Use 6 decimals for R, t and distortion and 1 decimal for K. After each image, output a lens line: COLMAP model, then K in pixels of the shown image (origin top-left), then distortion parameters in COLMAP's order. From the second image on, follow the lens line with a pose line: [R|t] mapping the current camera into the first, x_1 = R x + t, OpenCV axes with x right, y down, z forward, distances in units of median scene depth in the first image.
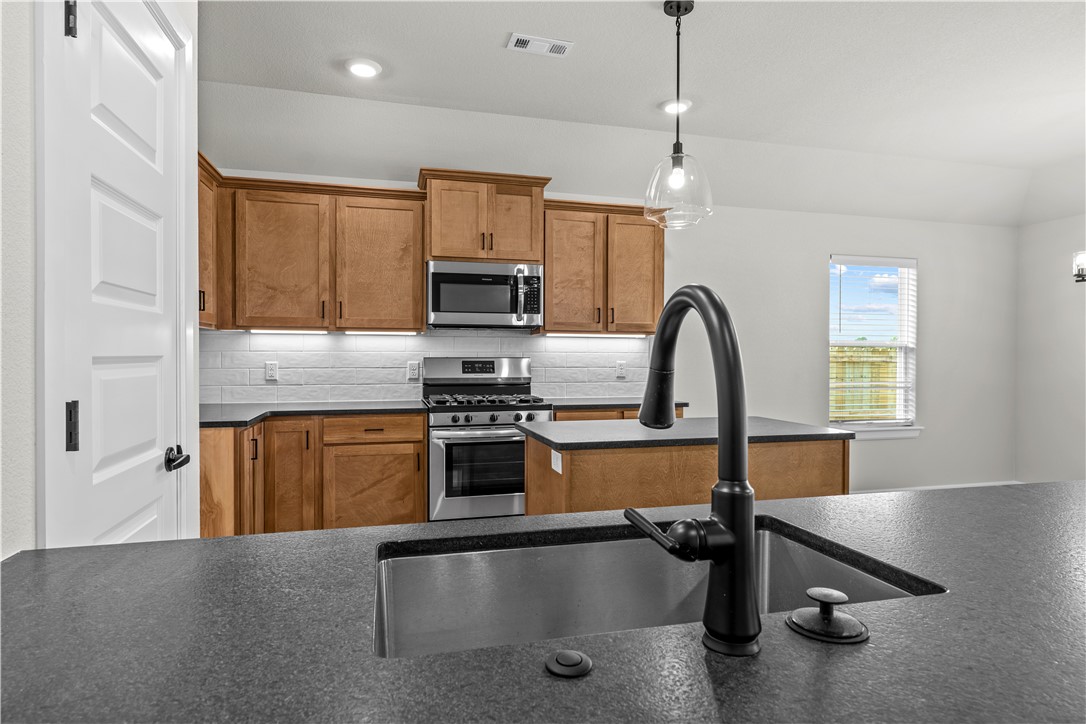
lens RADIAL K [[622.7, 0, 545.5], [0, 622.7, 357.7], [0, 0, 1]] dist [0.000523, -0.000023]
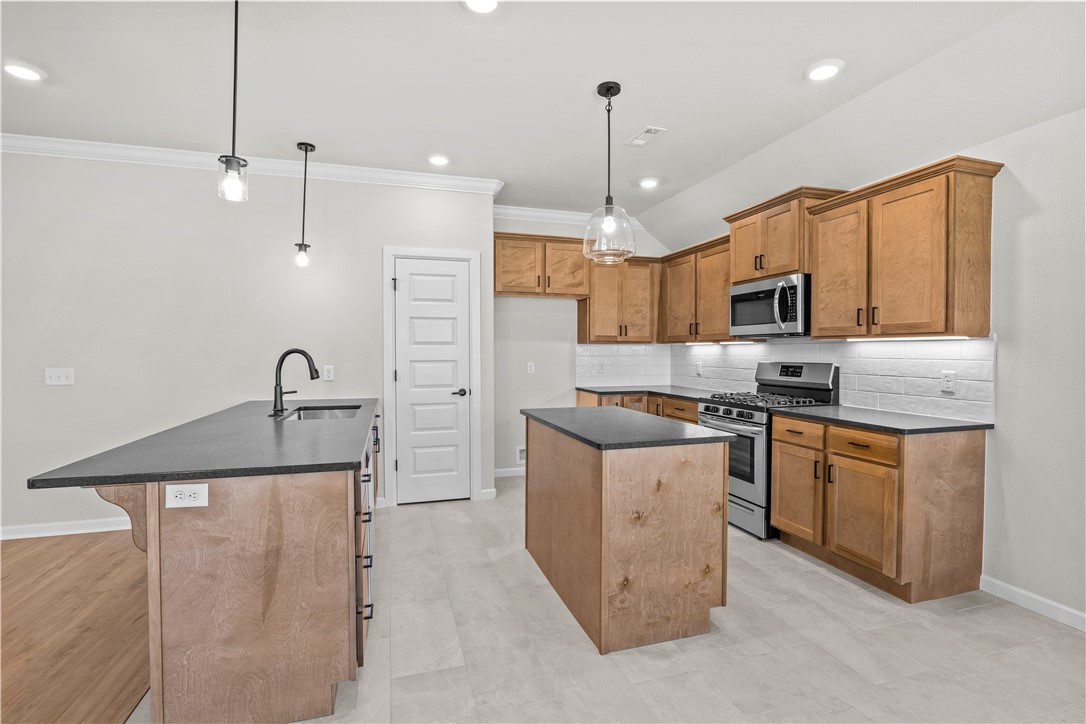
lens RADIAL K [[504.4, 0, 544.7], [0, 504.4, 359.5], [0, 0, 1]] dist [-0.019582, 0.003226]
pose [[0.039062, 0.011876, -0.999166, 0.776306], [-0.006561, 0.999911, 0.011629, -0.013324], [0.999215, 0.006101, 0.039136, 0.528965]]
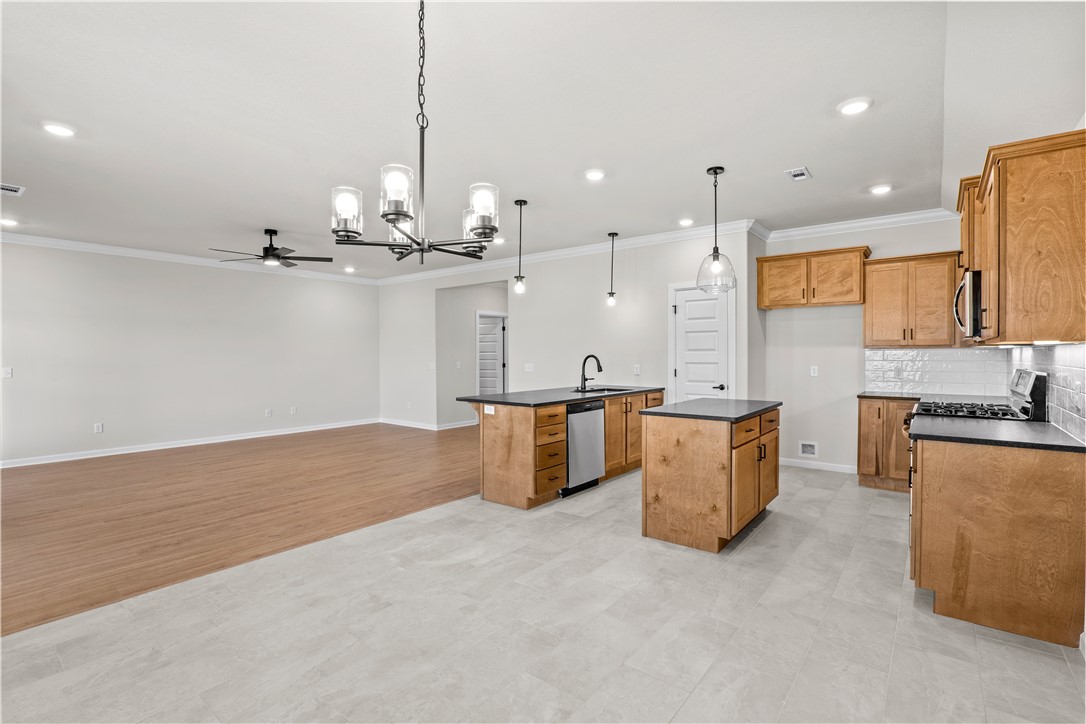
lens RADIAL K [[504.4, 0, 544.9], [0, 504.4, 359.1], [0, 0, 1]] dist [-0.019582, 0.003226]
pose [[-0.801064, 0.002212, -0.598575, 0.919157], [-0.006101, 0.999911, 0.011859, -0.021324], [0.598548, 0.013151, -0.800979, 1.168362]]
